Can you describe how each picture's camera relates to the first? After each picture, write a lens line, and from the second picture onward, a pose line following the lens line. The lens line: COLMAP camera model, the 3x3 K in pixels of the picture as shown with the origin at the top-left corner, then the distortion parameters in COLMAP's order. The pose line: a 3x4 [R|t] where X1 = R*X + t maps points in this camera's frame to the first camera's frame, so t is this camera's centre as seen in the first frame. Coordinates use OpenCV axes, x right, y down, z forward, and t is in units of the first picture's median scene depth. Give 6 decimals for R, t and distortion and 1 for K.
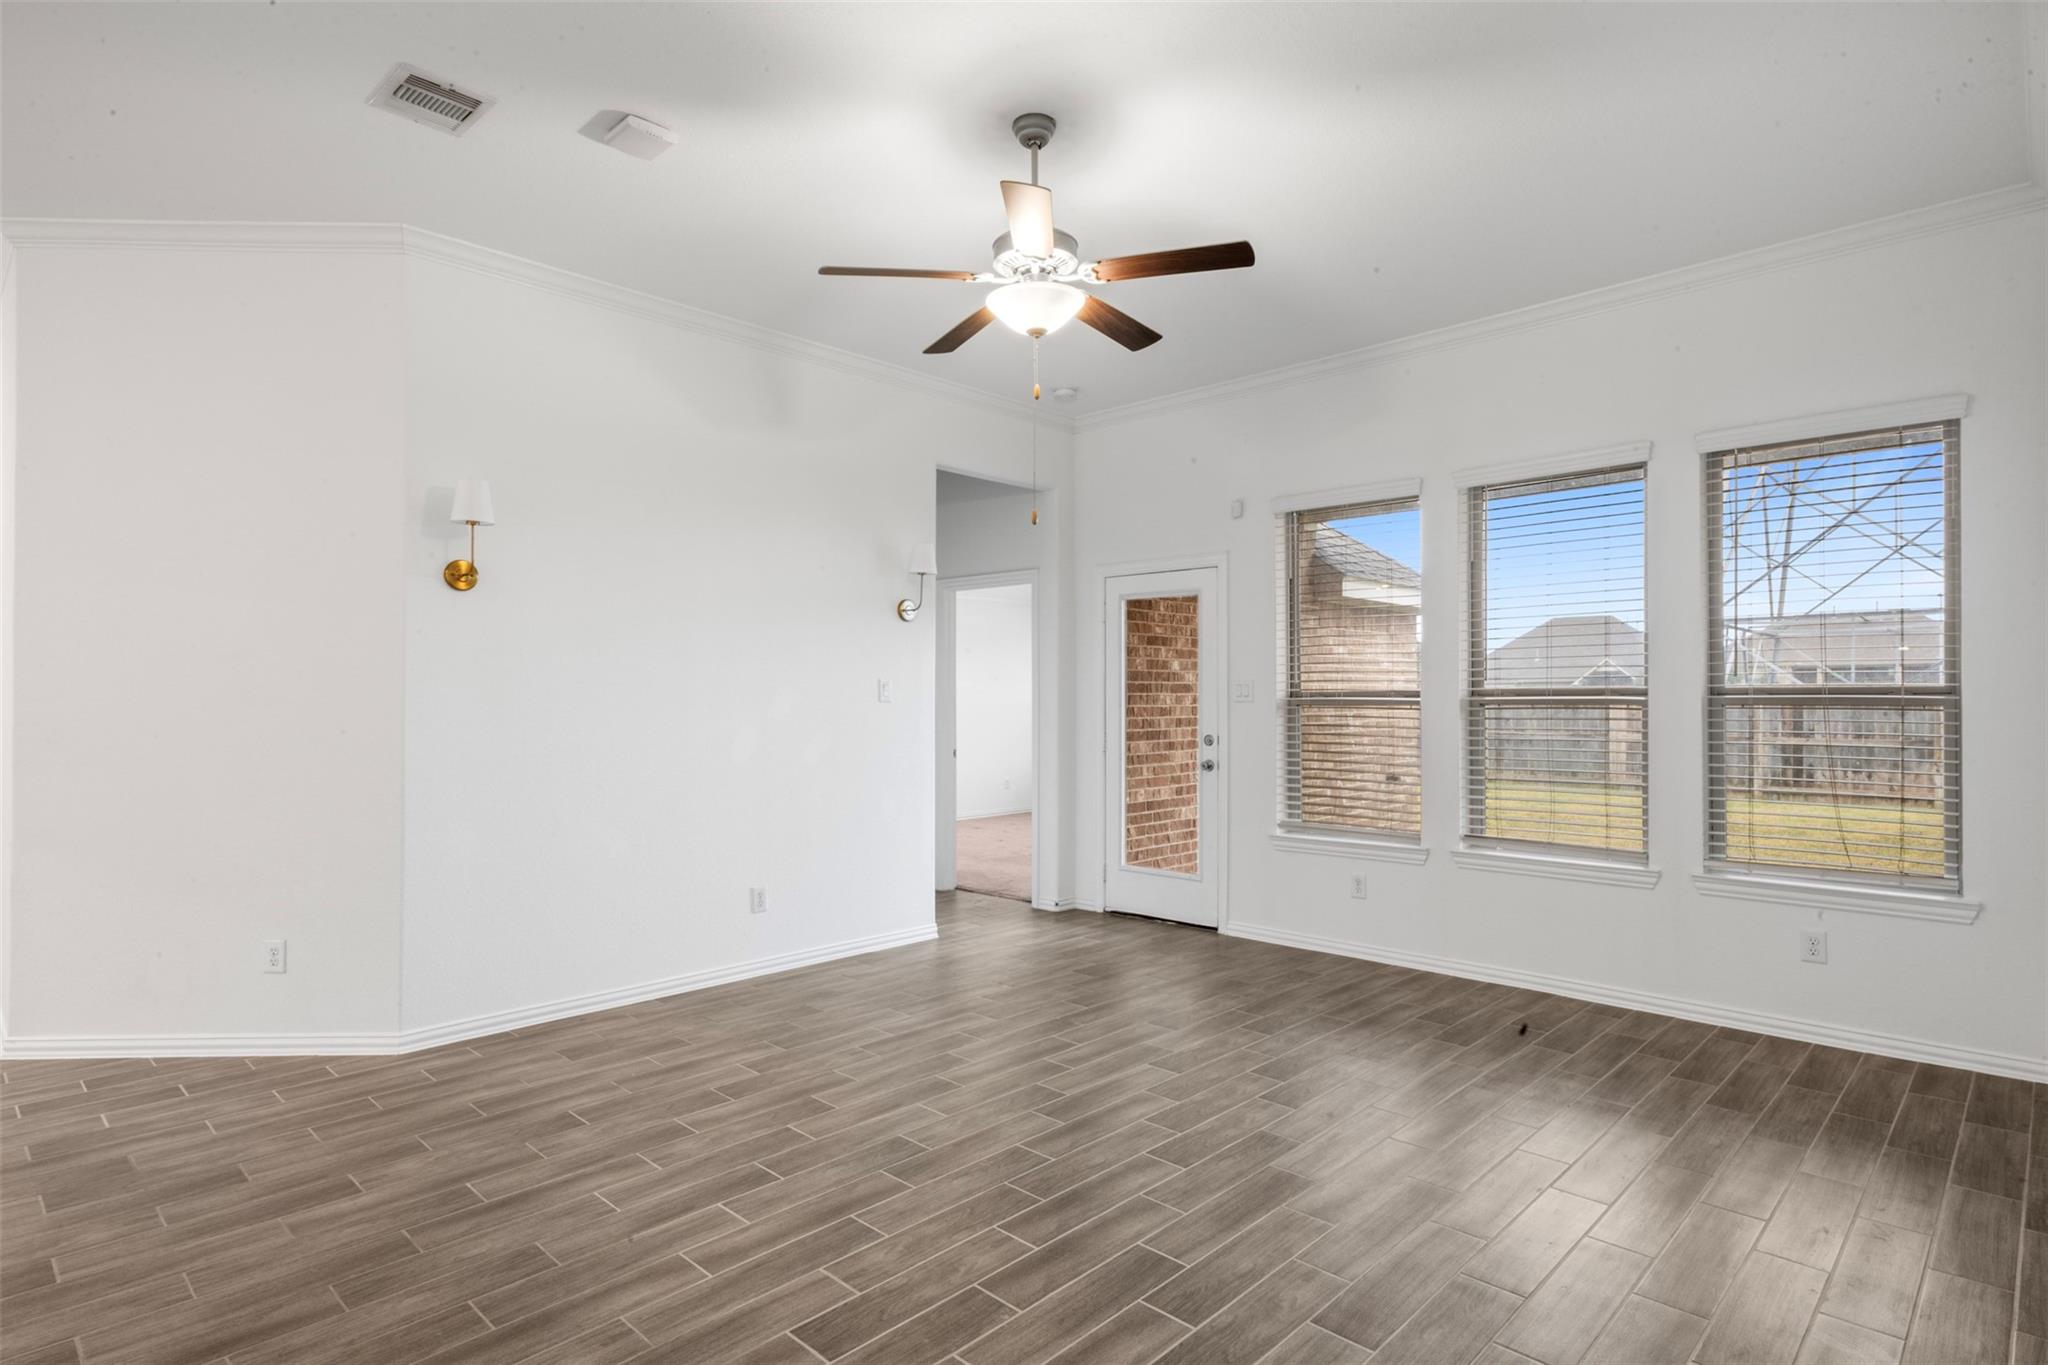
lens RADIAL K [[1065.2, 0, 1018.8], [0, 1065.2, 683.9], [0, 0, 1]] dist [0.005132, 0.000321]
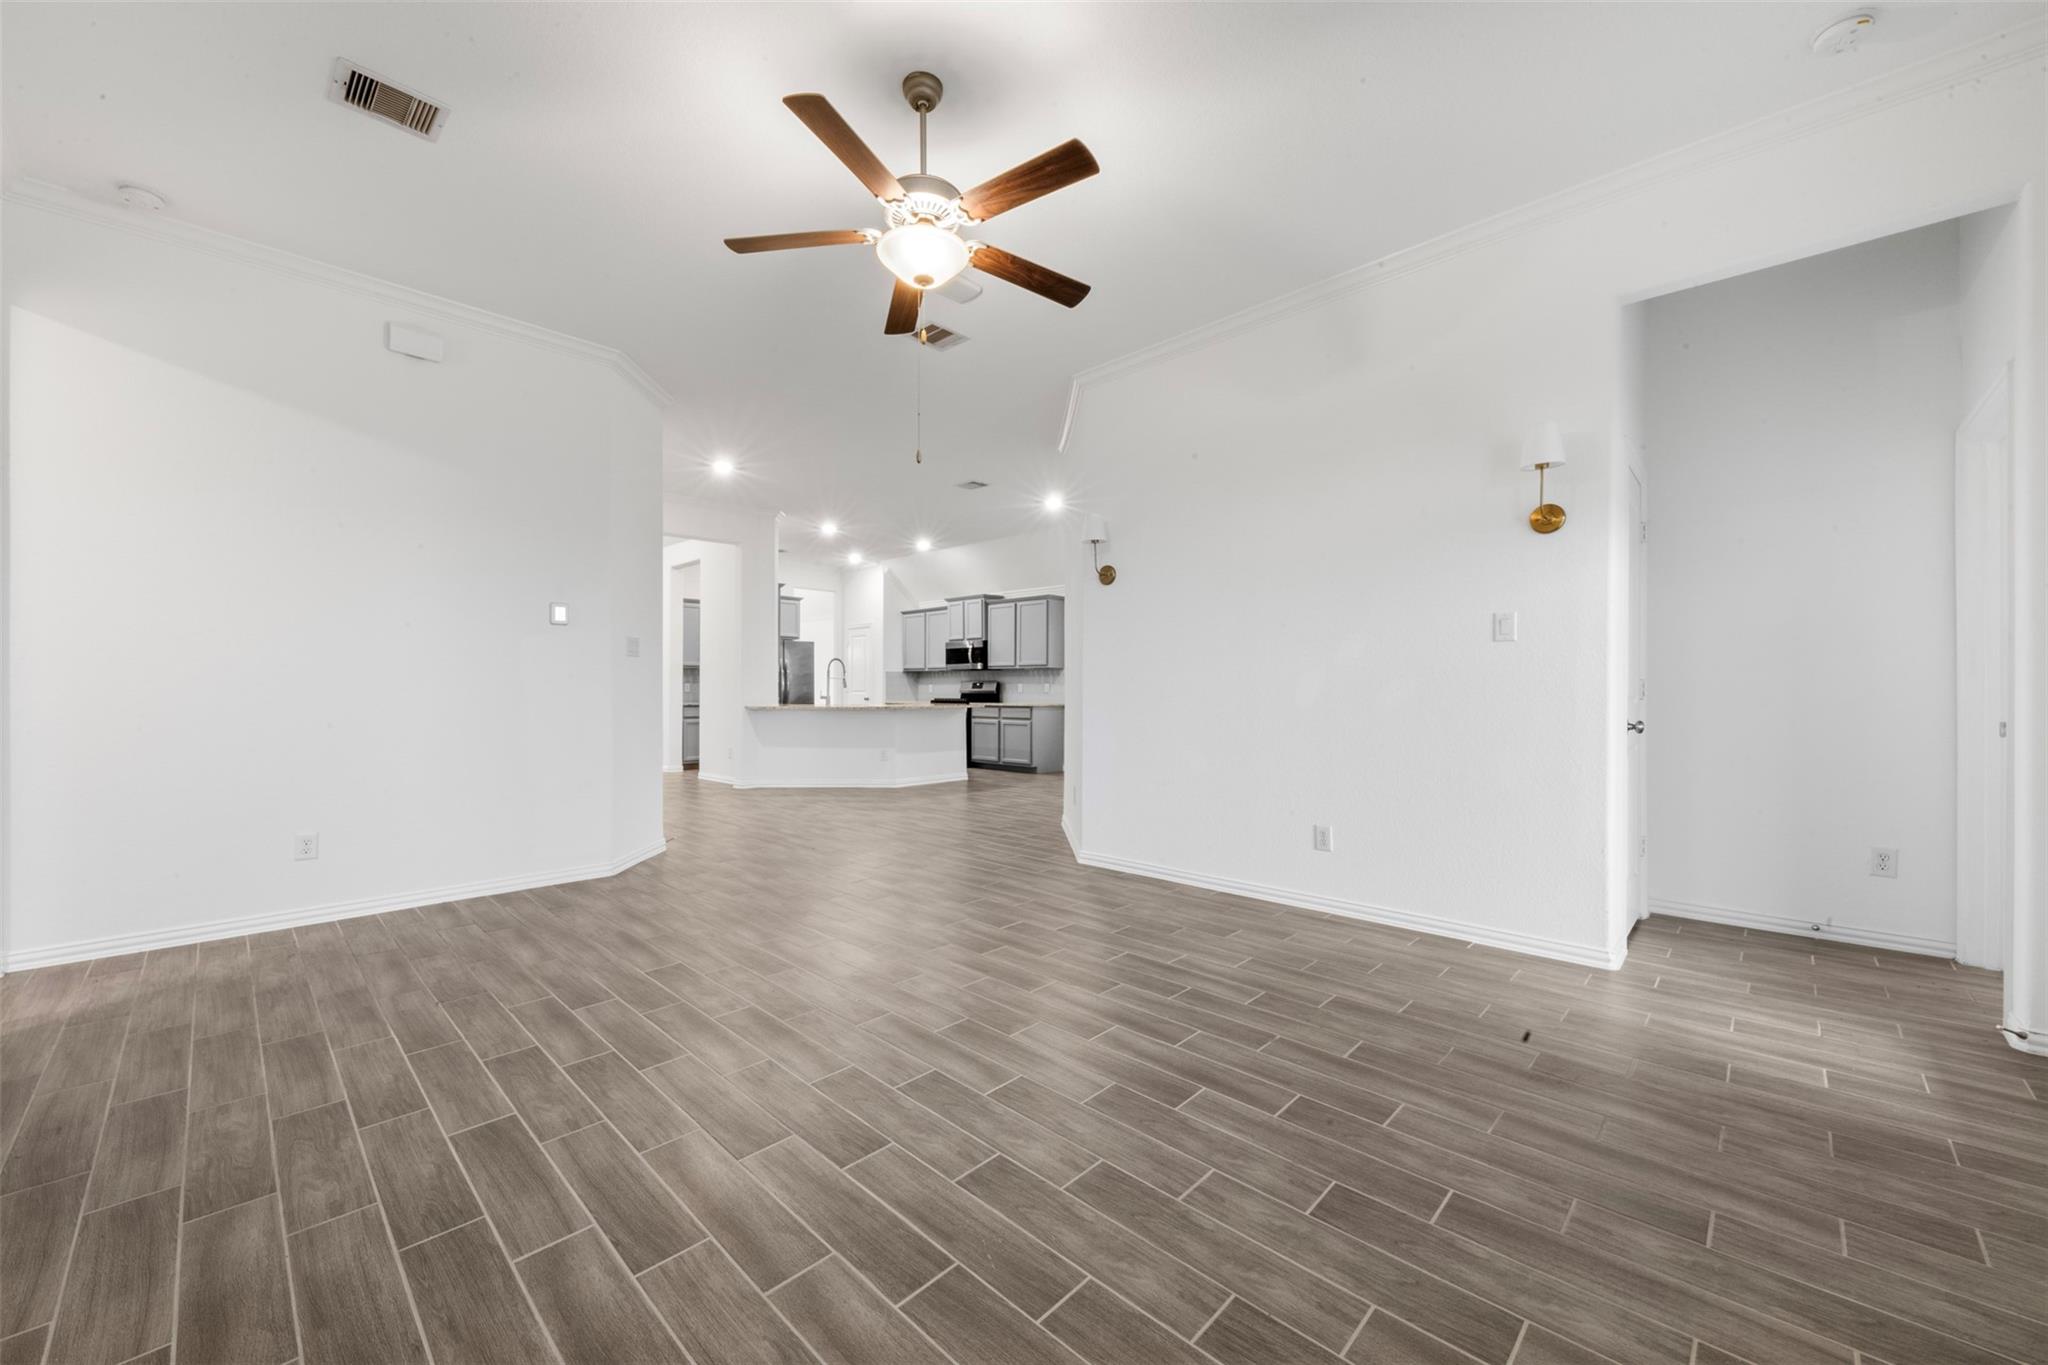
lens RADIAL K [[782.2, 0, 1017.5], [0, 782.2, 691.0], [0, 0, 1]] dist [-0.000344, 0.000004]
pose [[-0.009409, 0.001504, -0.999955, 0.656106], [0.015291, 0.999882, 0.001360, 0.067040], [0.999839, -0.015277, -0.009431, 0.897009]]
